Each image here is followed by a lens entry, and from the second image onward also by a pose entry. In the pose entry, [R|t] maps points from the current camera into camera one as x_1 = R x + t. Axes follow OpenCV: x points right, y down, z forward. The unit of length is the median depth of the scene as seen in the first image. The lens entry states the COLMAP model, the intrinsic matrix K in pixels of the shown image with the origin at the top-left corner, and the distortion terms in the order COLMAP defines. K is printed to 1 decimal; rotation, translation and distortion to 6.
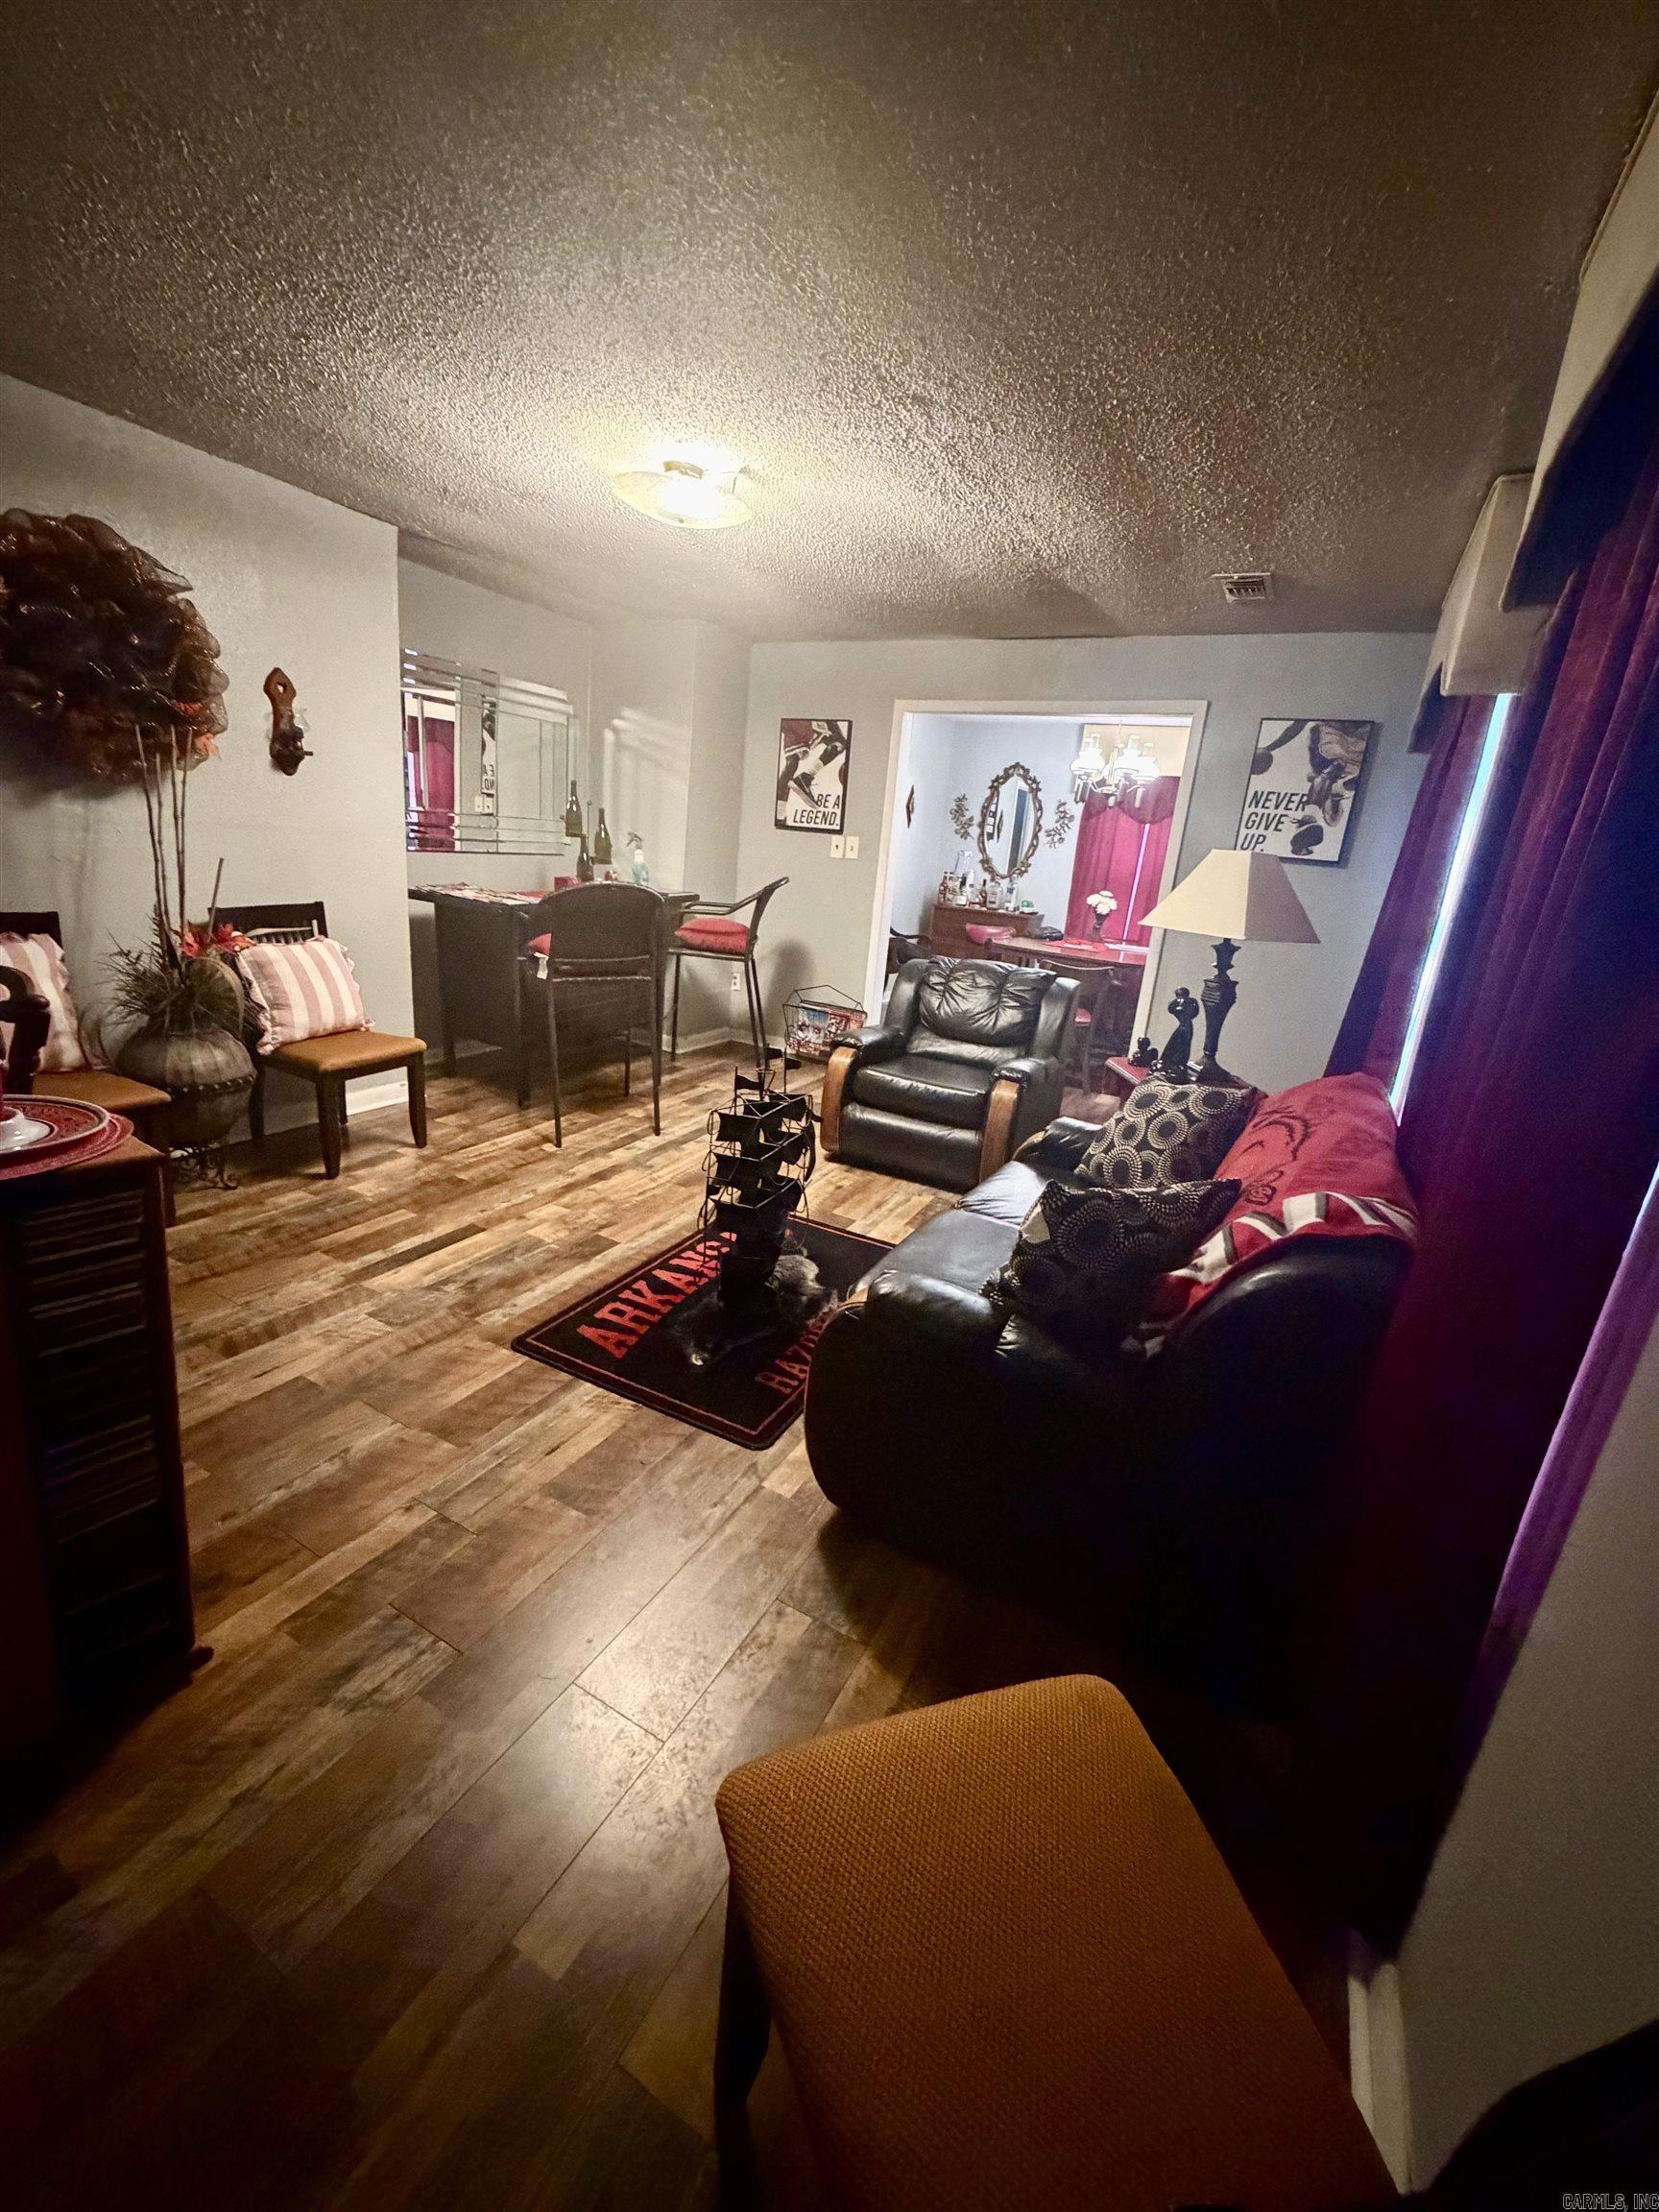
lens RADIAL K [[889.9, 0, 827.7], [0, 889.9, 1106.5], [0, 0, 1]] dist [0.000846, -0.000076]
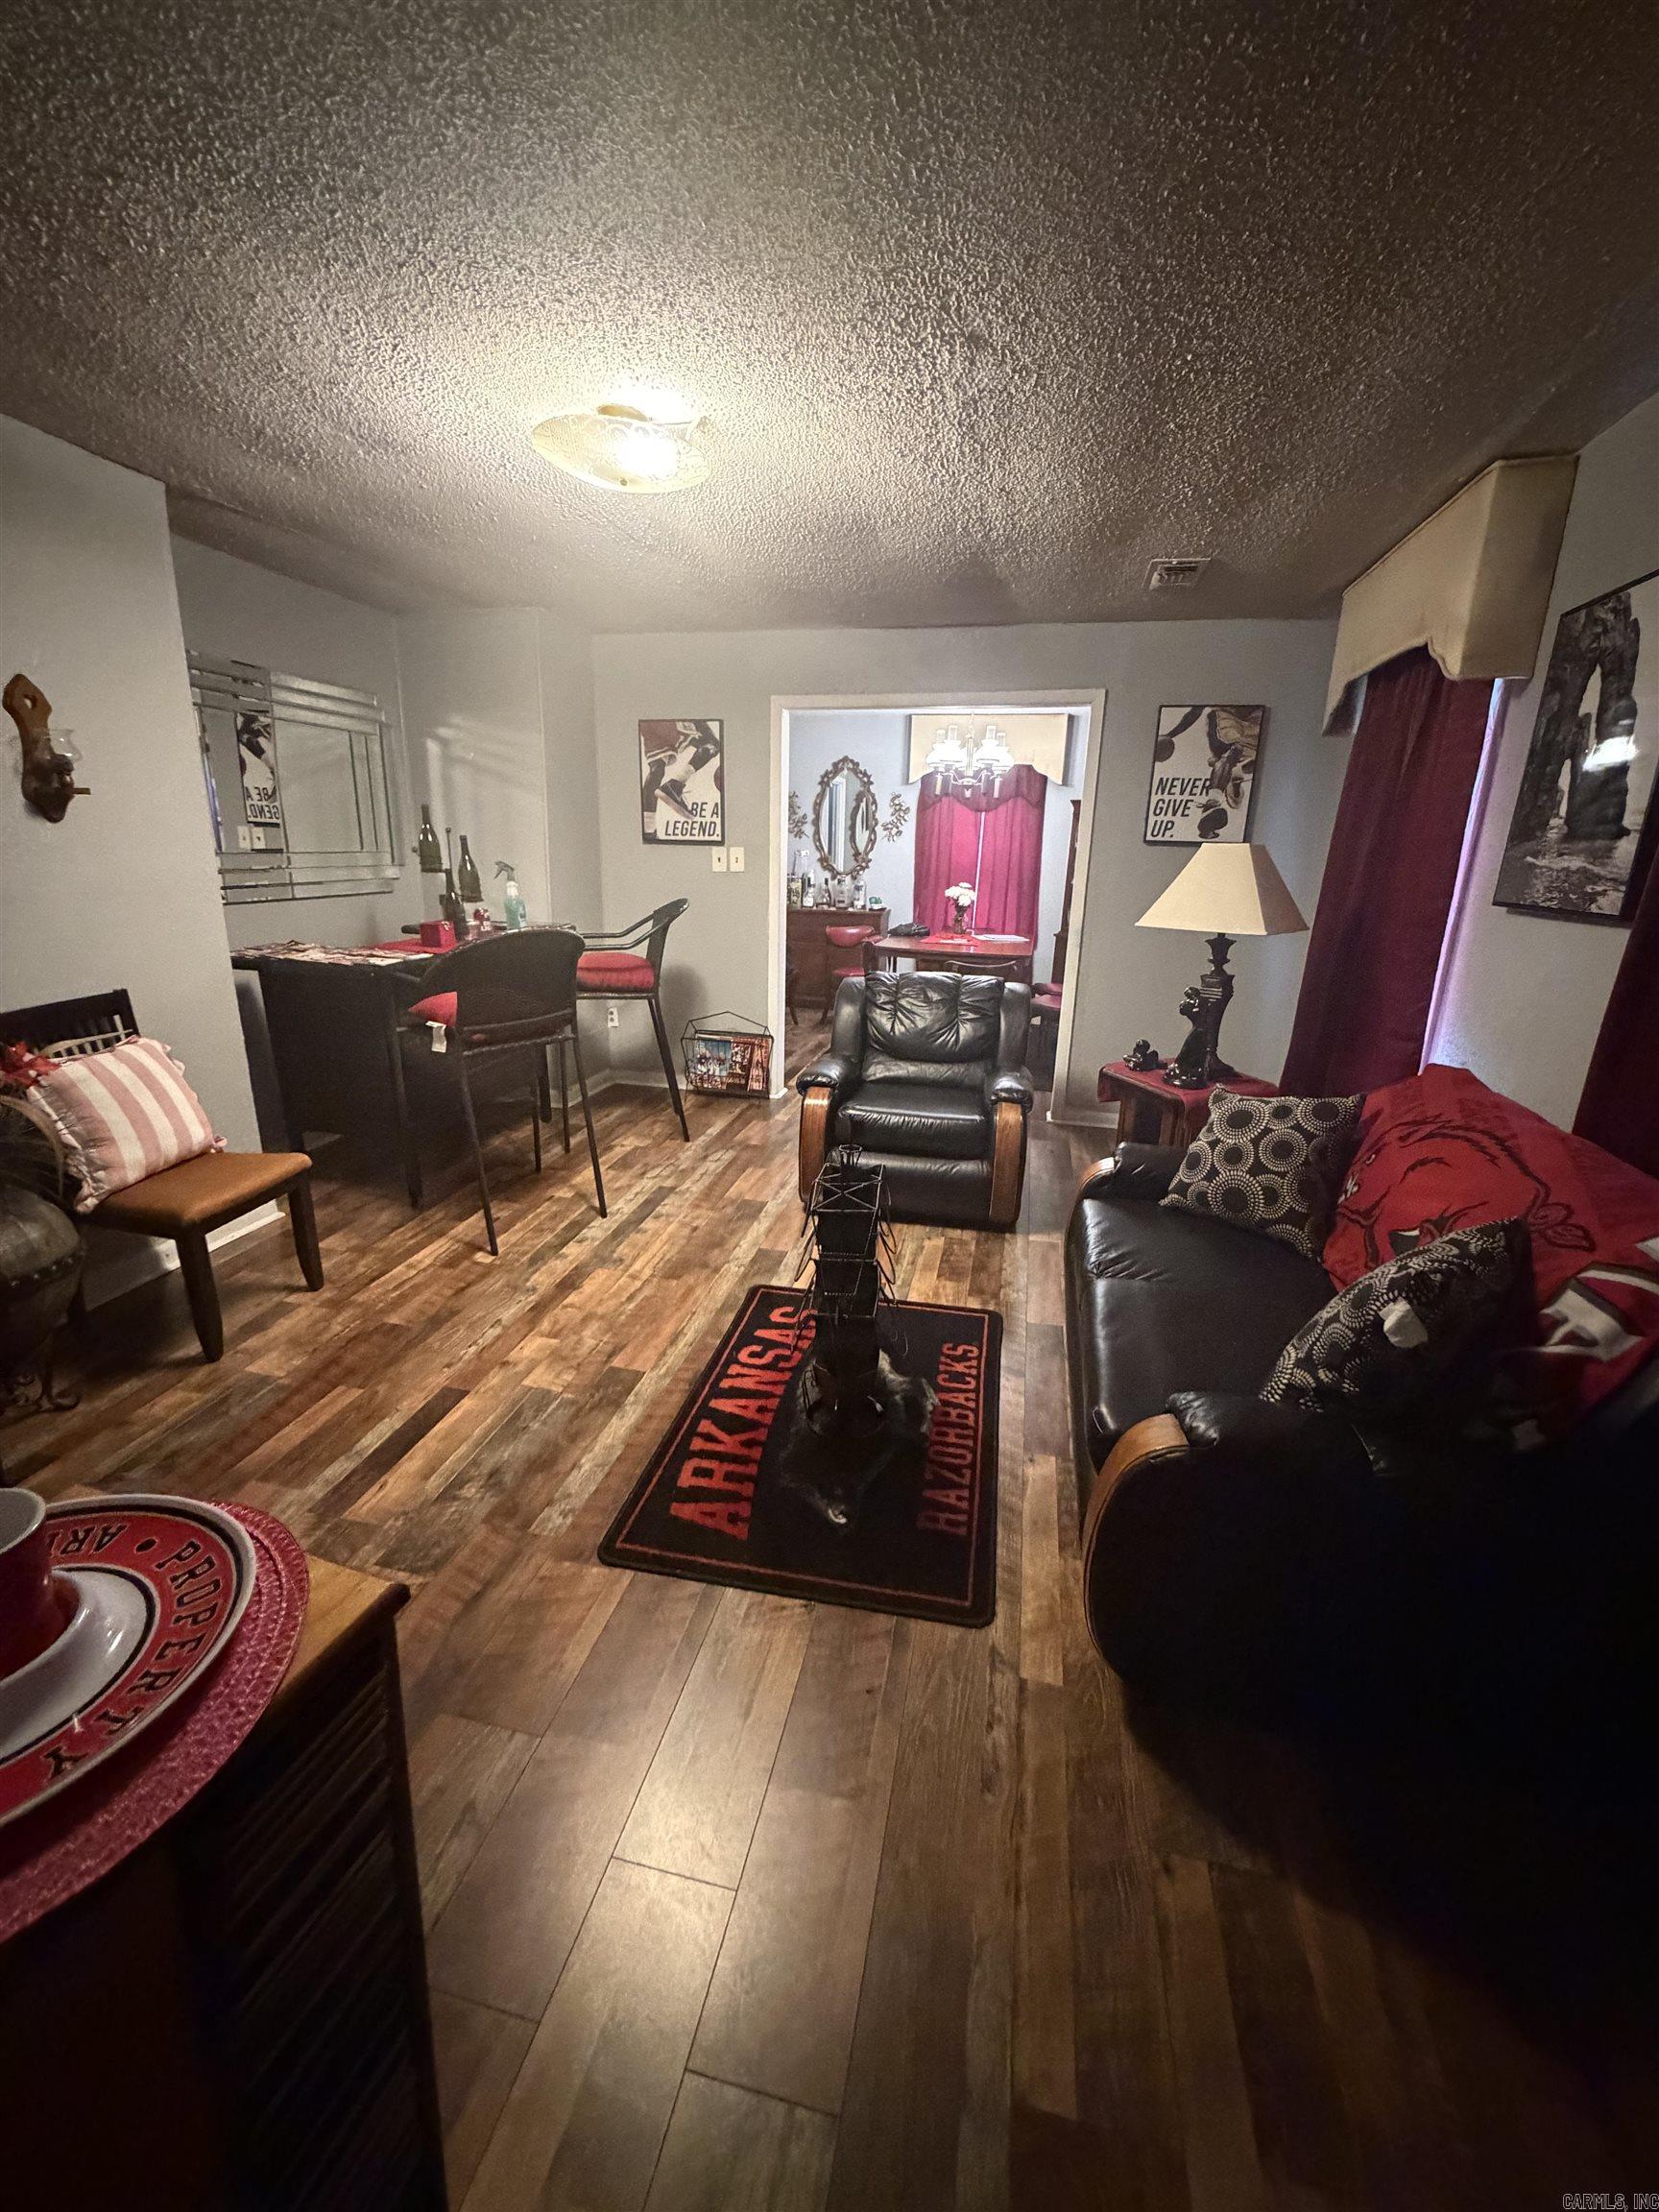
lens RADIAL K [[889.9, 0, 831.3], [0, 889.9, 1105.0], [0, 0, 1]] dist [0.000846, -0.000076]
pose [[0.959319, -0.138231, 0.246169, -0.206058], [0.136719, 0.990336, 0.023308, -0.073875], [-0.247012, 0.011296, 0.968947, 0.142909]]
